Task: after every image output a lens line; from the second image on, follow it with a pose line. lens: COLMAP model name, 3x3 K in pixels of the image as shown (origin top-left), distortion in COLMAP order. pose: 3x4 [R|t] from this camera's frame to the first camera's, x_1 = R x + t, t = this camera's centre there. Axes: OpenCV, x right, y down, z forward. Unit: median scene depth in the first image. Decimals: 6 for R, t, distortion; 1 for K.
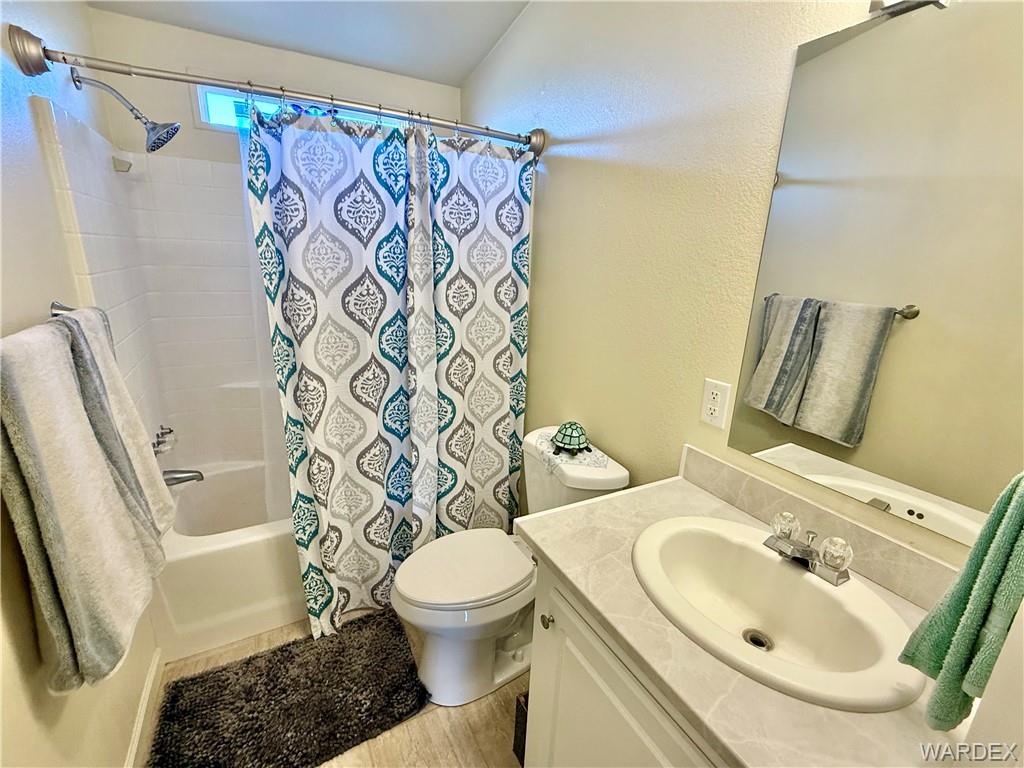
lens RADIAL K [[448.0, 0, 513.4], [0, 448.0, 383.9], [0, 0, 1]] dist [0.001105, 0.000063]
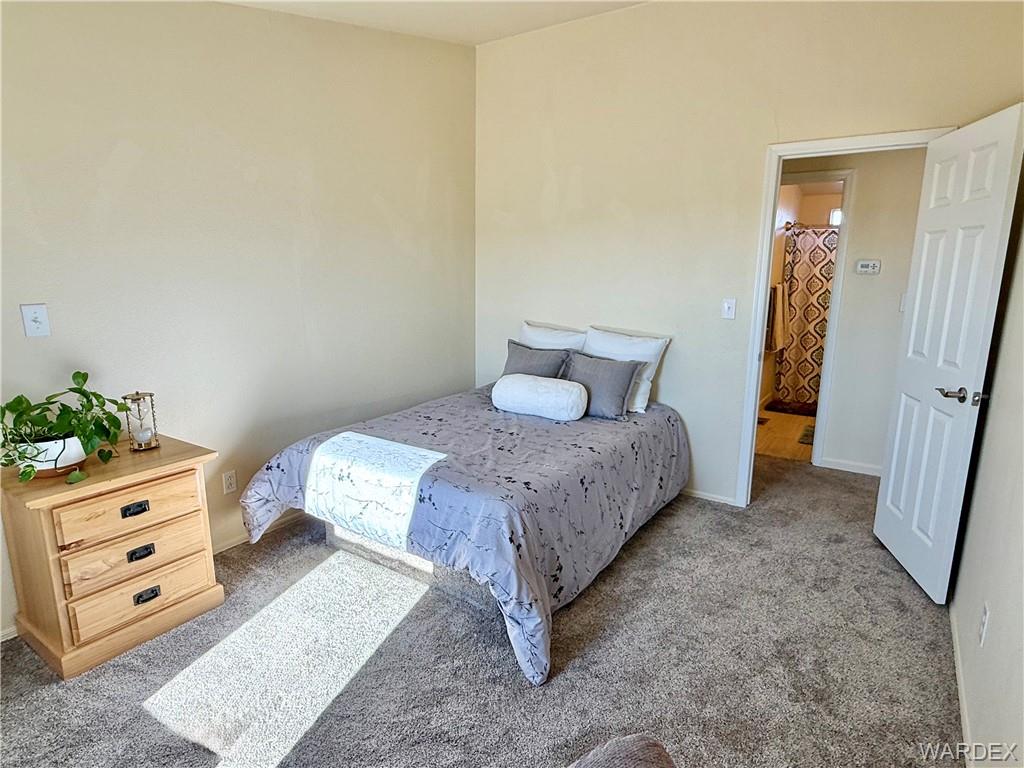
lens RADIAL K [[572.3, 0, 513.1], [0, 572.3, 385.5], [0, 0, 1]] dist [0.021112, 0.002122]
pose [[0.454677, 0.149250, -0.878062, 2.530264], [-0.236760, 0.970643, 0.042388, 0.896249], [0.858612, 0.188617, 0.476665, -2.779142]]
